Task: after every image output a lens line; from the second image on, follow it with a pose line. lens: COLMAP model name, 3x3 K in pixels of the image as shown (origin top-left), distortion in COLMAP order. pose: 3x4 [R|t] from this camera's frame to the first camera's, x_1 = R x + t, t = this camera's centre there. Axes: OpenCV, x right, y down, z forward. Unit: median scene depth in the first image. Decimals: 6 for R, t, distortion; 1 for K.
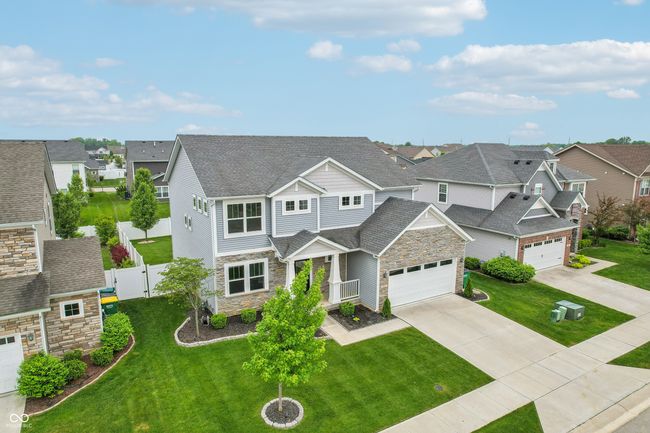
lens RADIAL K [[416.9, 0, 325.0], [0, 416.9, 216.5], [0, 0, 1]] dist [-0.071074, 0.061619]
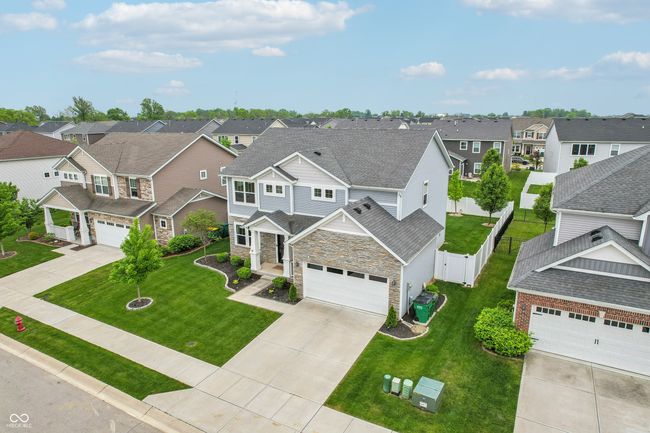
lens RADIAL K [[416.9, 0, 325.0], [0, 416.9, 216.5], [0, 0, 1]] dist [-0.071074, 0.061619]
pose [[0.506945, 0.196705, -0.839234, 1.070145], [-0.137066, 0.979622, 0.146815, -0.150310], [0.851011, 0.040603, 0.523576, 0.489274]]
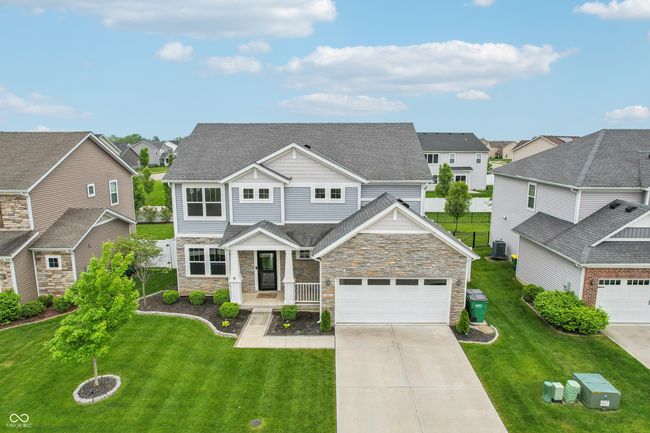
lens RADIAL K [[416.9, 0, 325.0], [0, 416.9, 216.5], [0, 0, 1]] dist [-0.071074, 0.061619]
pose [[0.853803, 0.087475, -0.513195, 0.562046], [-0.084676, 0.995990, 0.028893, -0.015849], [0.513664, 0.018786, 0.857785, 0.270561]]
